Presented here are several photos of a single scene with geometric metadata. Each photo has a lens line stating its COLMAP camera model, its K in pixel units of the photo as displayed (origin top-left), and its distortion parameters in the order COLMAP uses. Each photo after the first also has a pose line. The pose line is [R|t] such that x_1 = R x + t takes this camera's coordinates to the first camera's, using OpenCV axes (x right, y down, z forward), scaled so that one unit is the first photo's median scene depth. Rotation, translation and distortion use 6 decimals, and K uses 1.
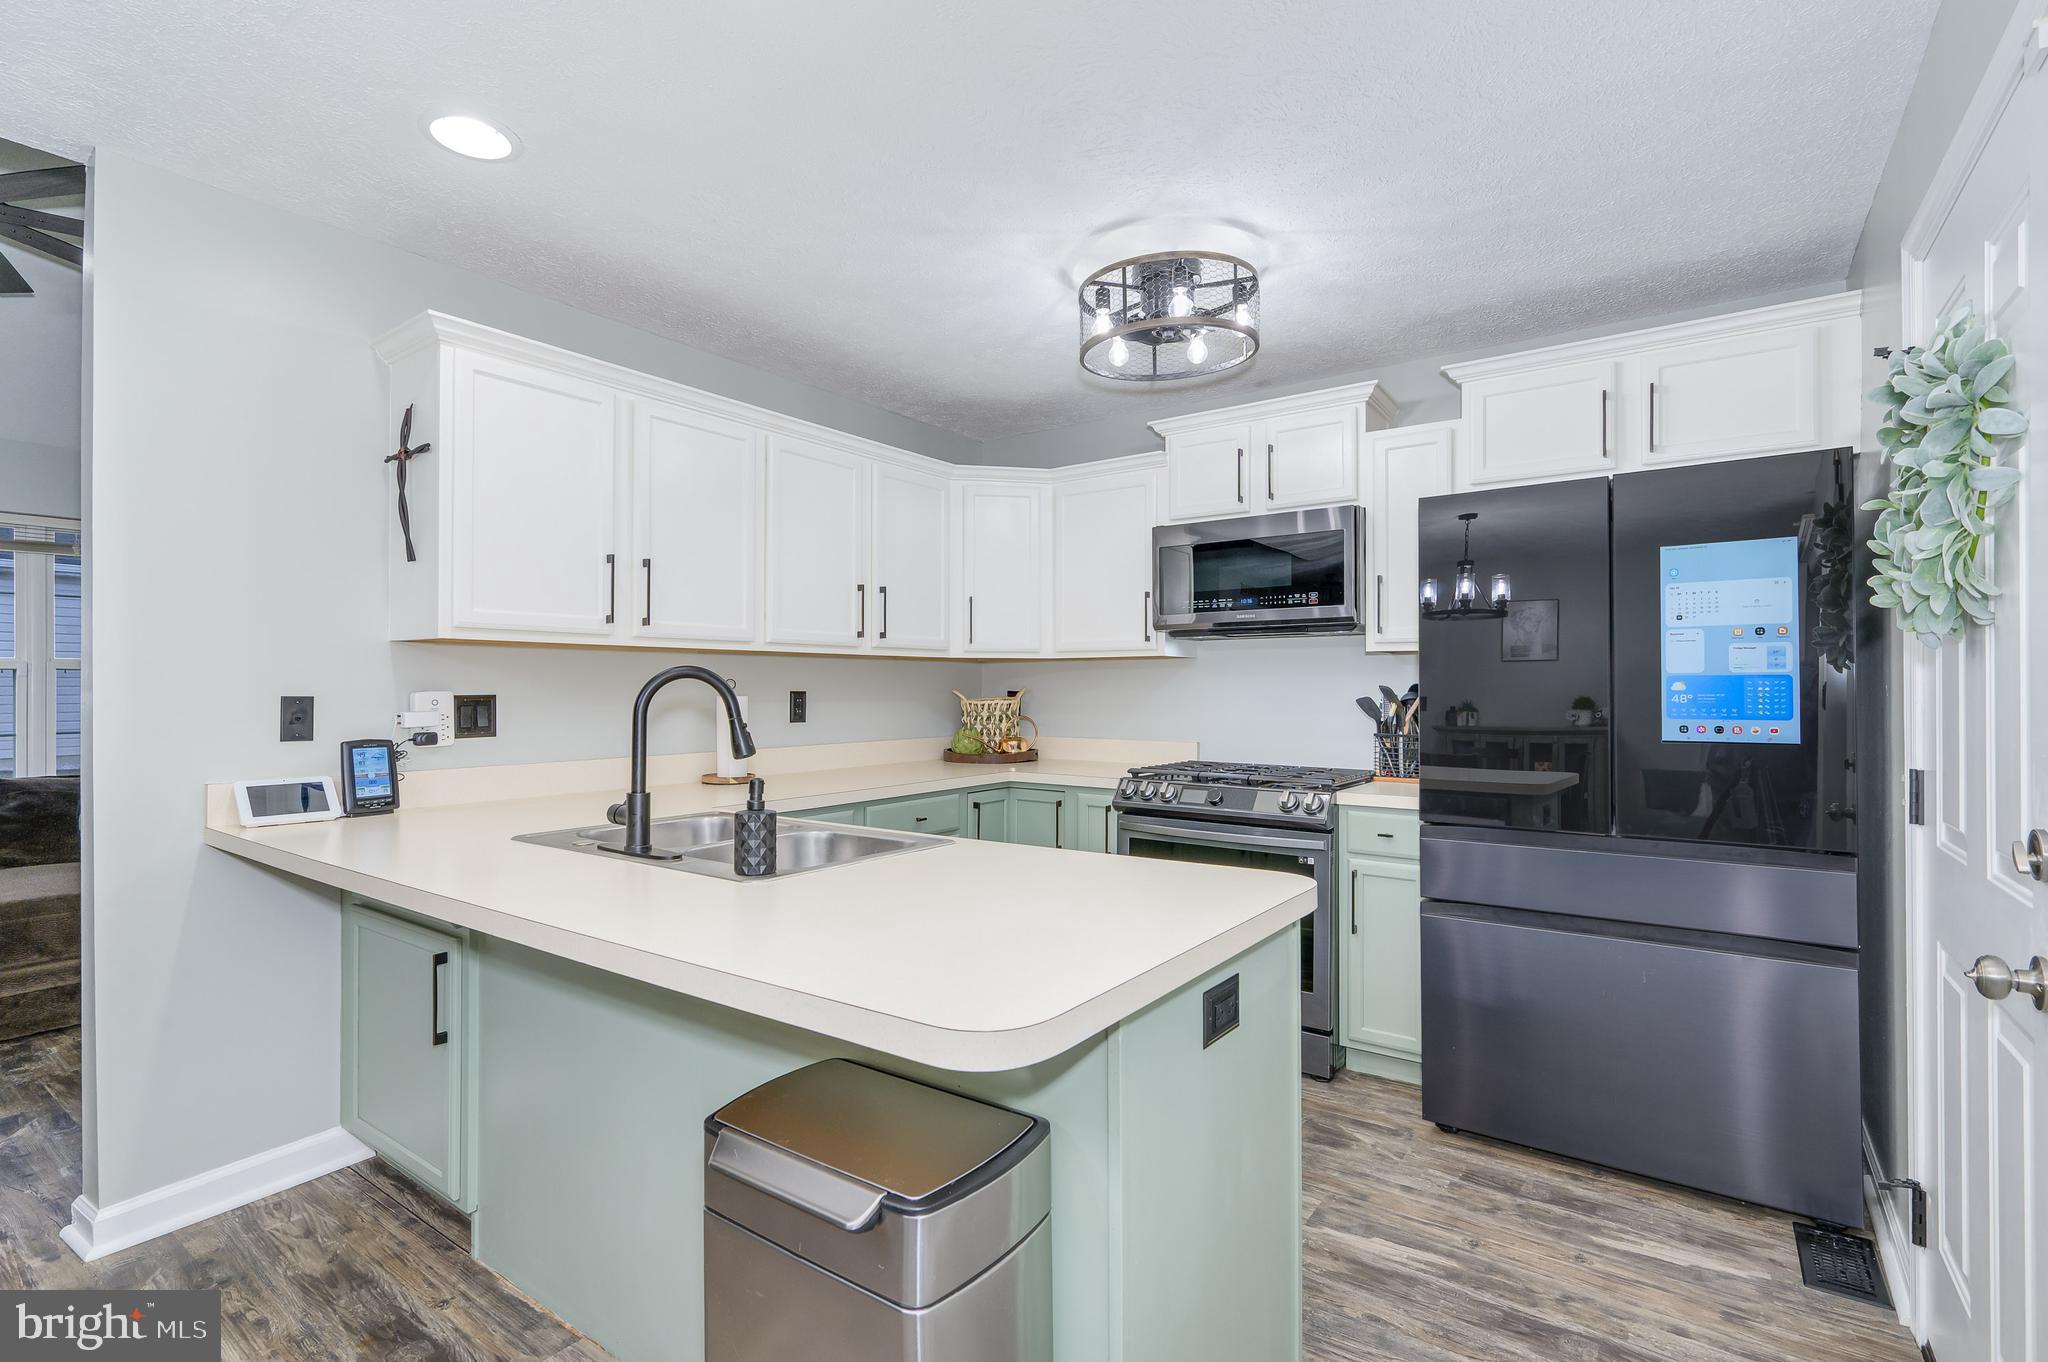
lens RADIAL K [[915.2, 0, 1040.5], [0, 915.2, 679.5], [0, 0, 1]] dist [0.000200, 0.000721]
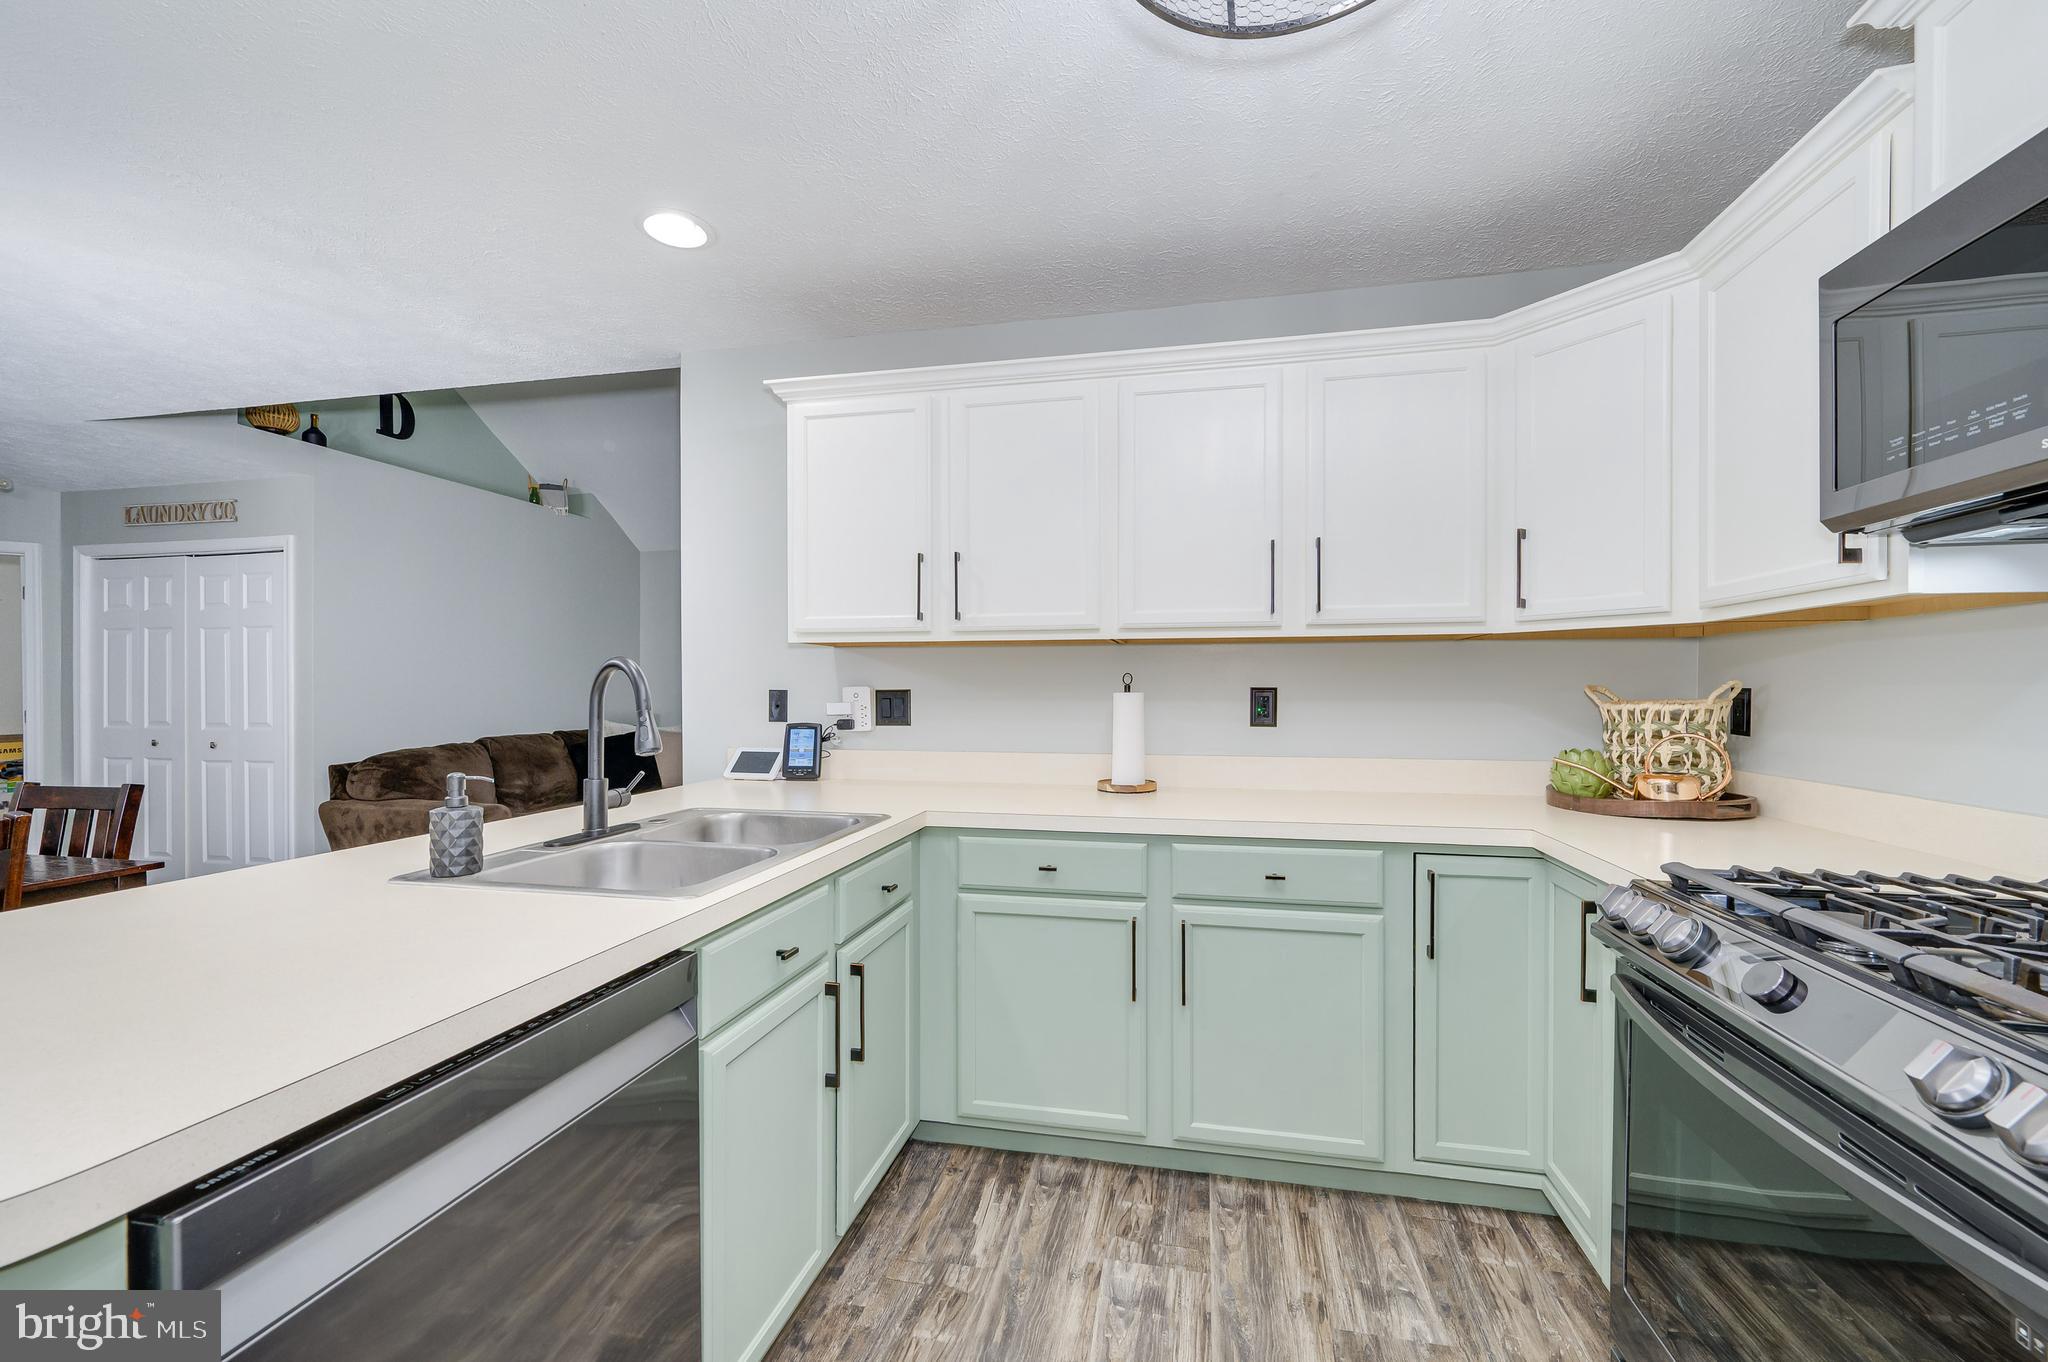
lens RADIAL K [[828.9, 0, 1008.4], [0, 828.9, 687.9], [0, 0, 1]] dist [0.014909, 0.000410]
pose [[0.411922, 0.004577, -0.911207, 0.457477], [0.011048, 0.999889, 0.010017, 0.006449], [0.911152, -0.014194, 0.411826, 0.758815]]
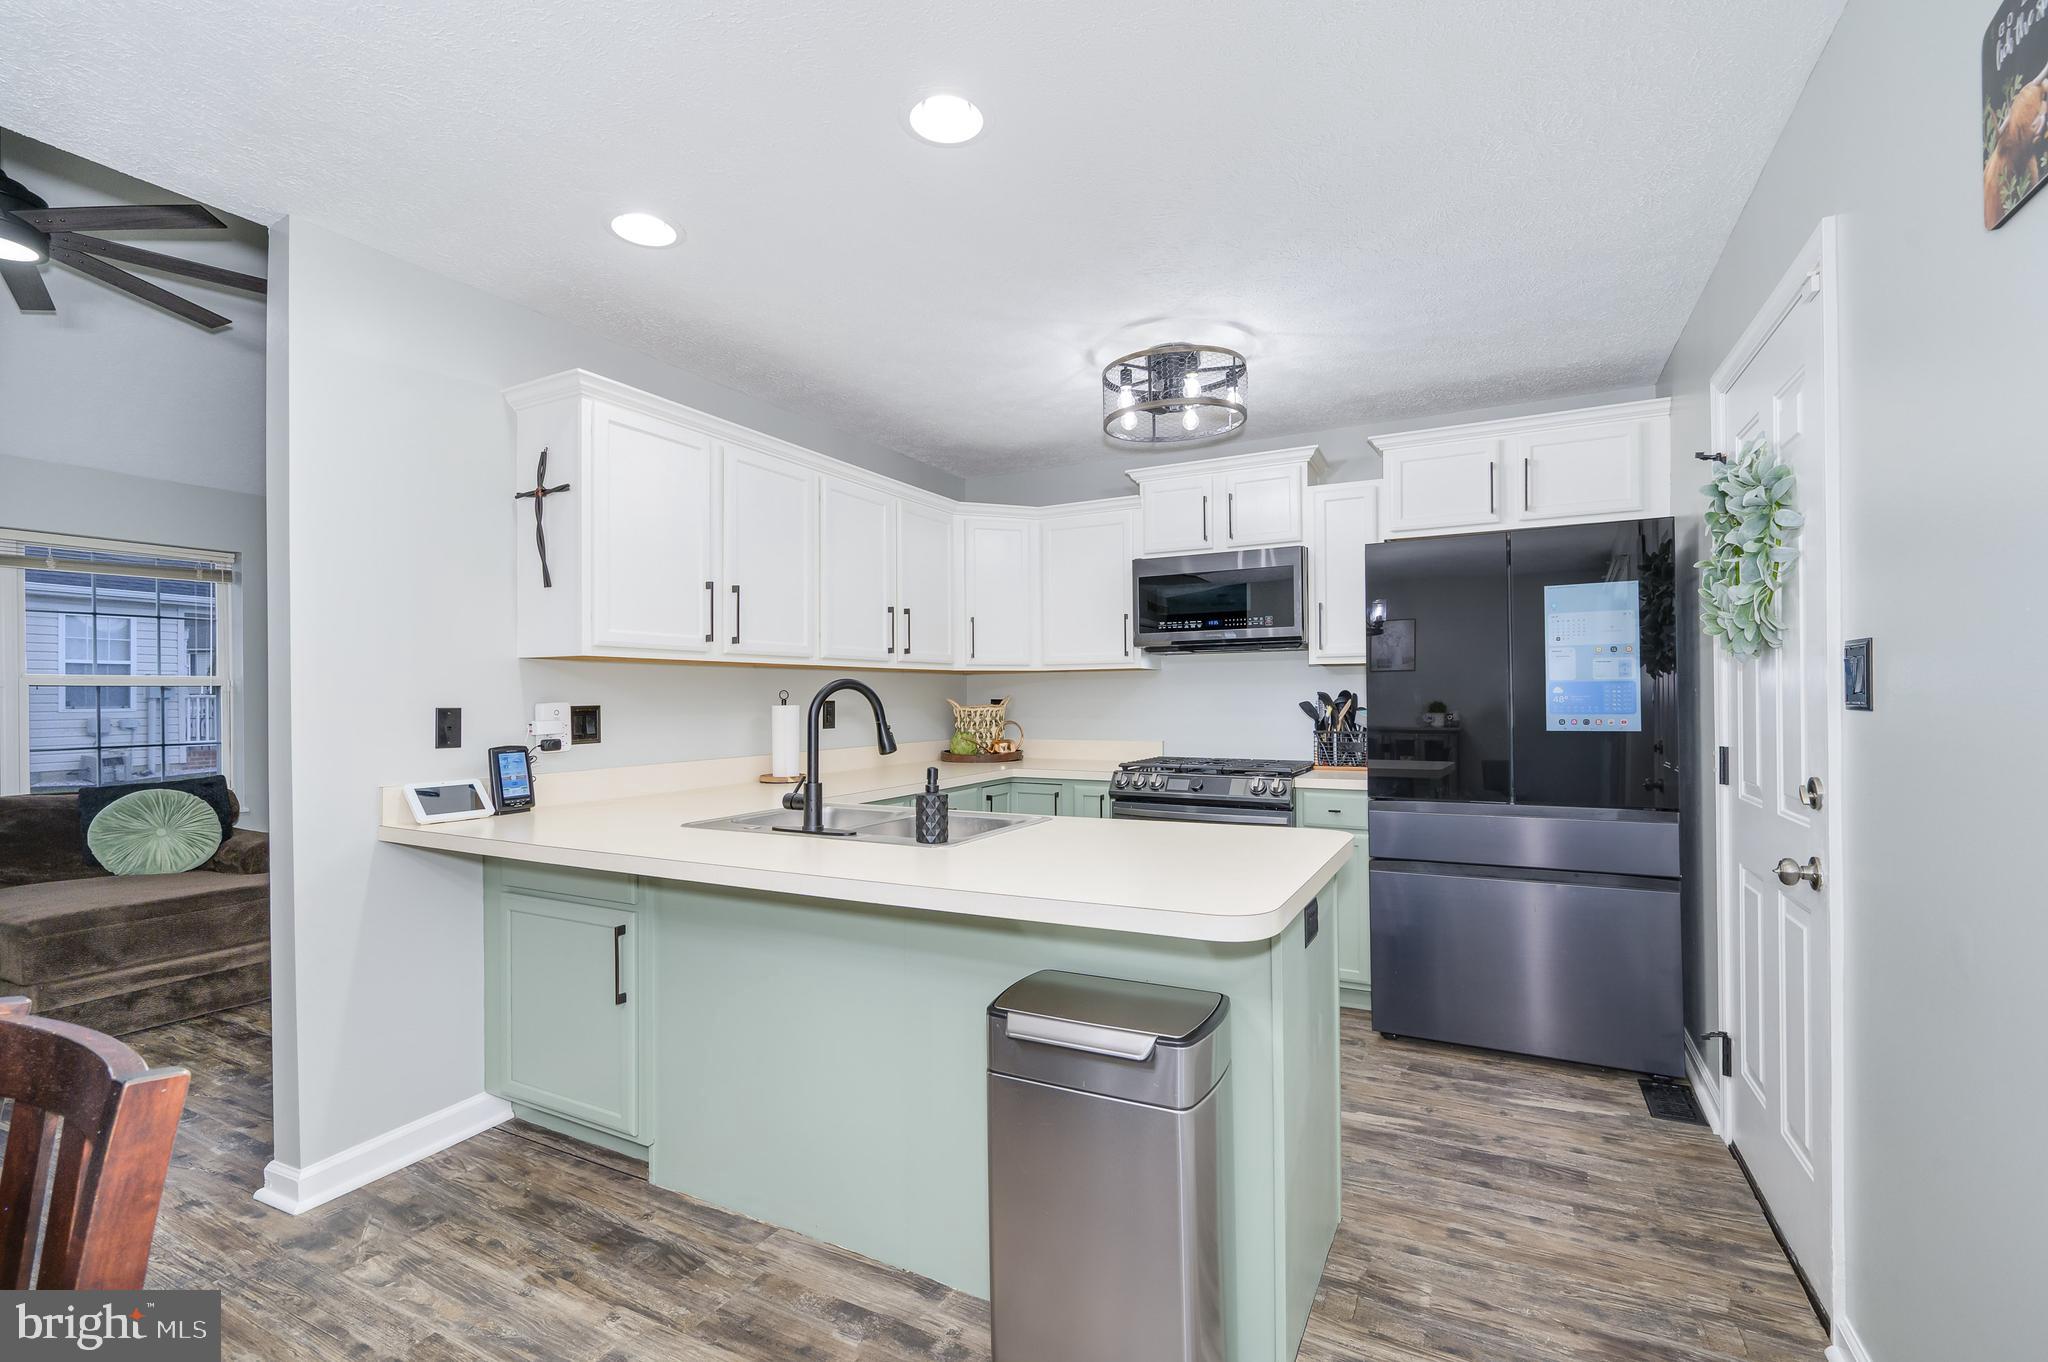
lens RADIAL K [[915.2, 0, 1007.3], [0, 915.2, 691.1], [0, 0, 1]] dist [0.000200, 0.000721]
pose [[0.988249, -0.006789, 0.152701, -0.299234], [0.006712, 0.999977, 0.001021, 0.001659], [-0.152705, 0.000016, 0.988272, -0.199702]]
